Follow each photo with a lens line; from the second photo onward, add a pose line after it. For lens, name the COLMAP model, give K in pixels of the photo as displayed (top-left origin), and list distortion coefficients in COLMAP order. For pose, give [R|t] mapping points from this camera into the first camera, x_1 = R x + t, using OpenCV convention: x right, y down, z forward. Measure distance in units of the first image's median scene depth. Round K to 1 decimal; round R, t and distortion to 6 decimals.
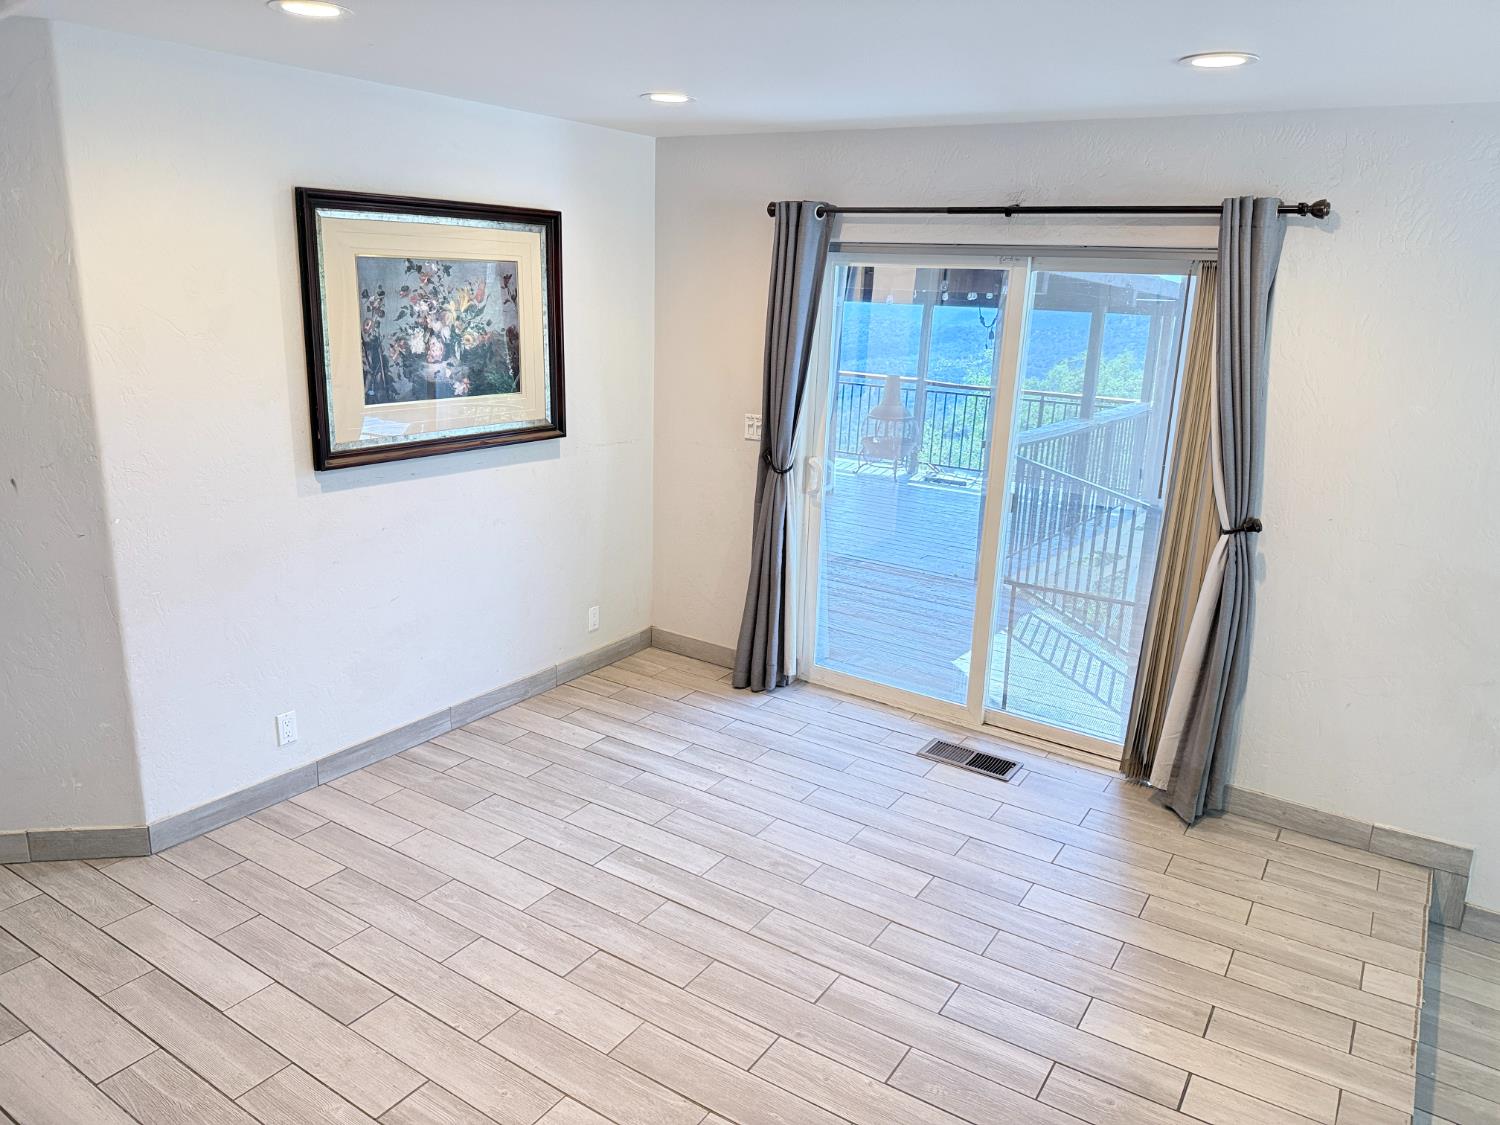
lens RADIAL K [[1061.2, 0, 750.0], [0, 1061.2, 562.5], [0, 0, 1]] dist [0.002155, -0.060920]
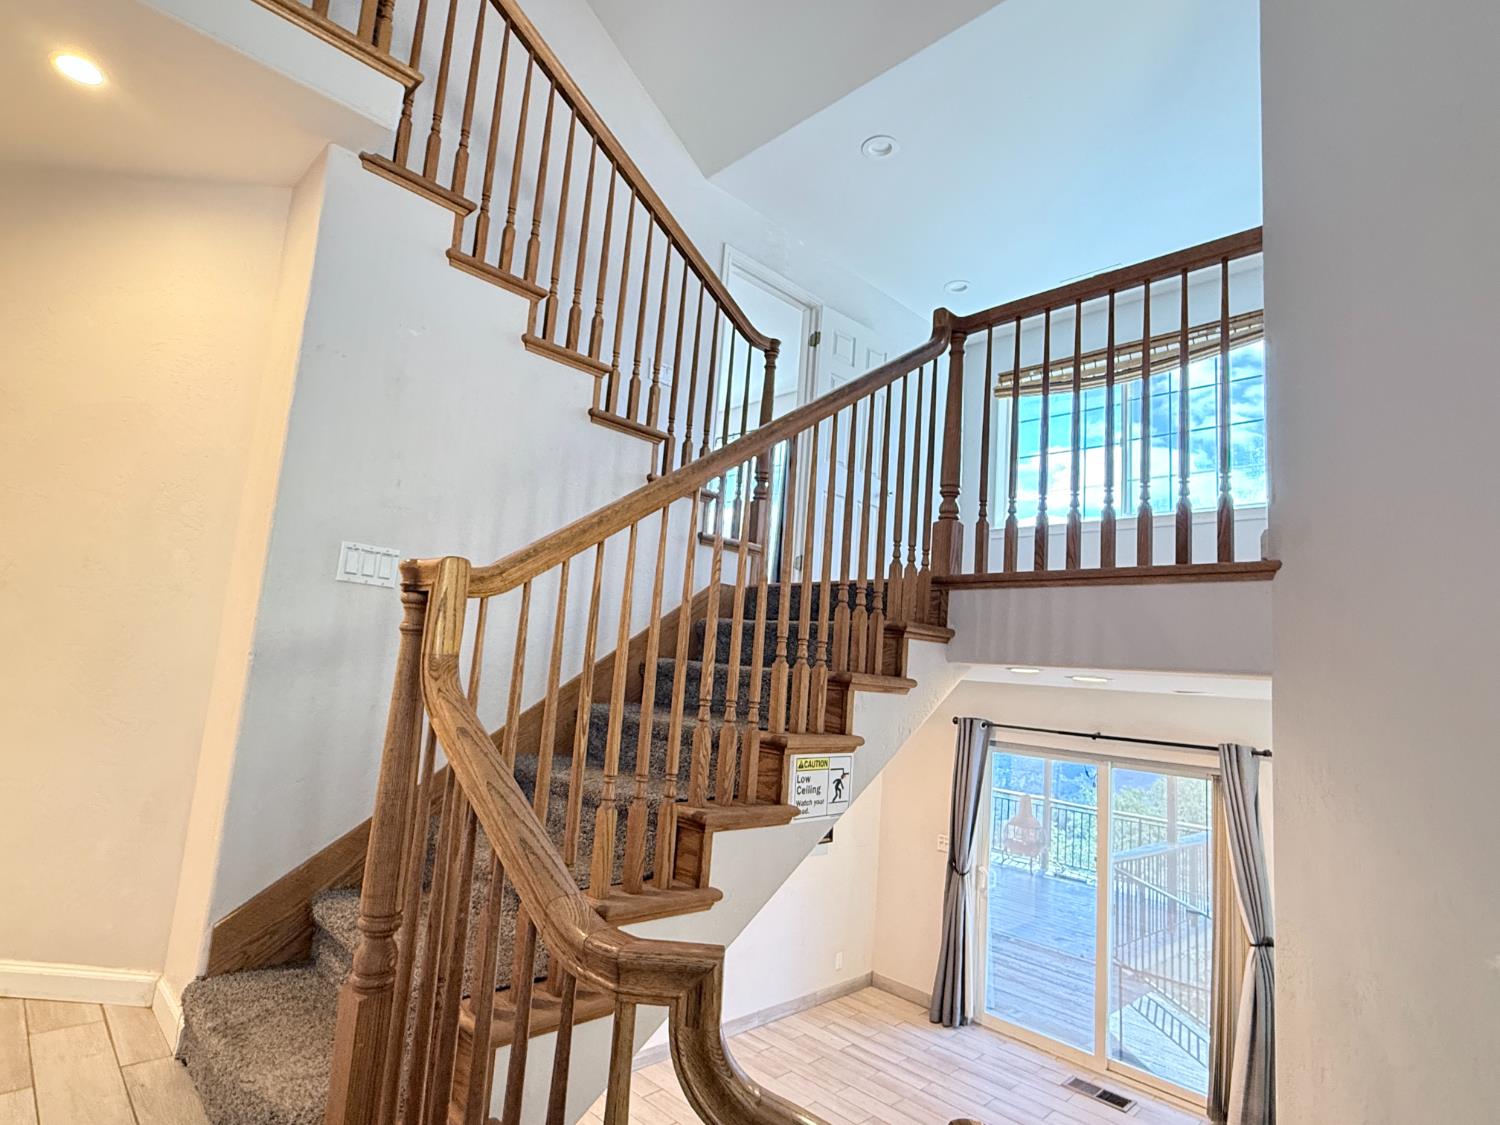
lens RADIAL K [[782.1, 0, 730.2], [0, 782.1, 543.3], [0, 0, 1]] dist [-0.023304, 0.001068]
pose [[0.975251, 0.004995, -0.221044, -0.059446], [-0.099696, 0.902278, -0.419470, -0.007951], [0.197348, 0.431126, 0.880446, -0.366452]]
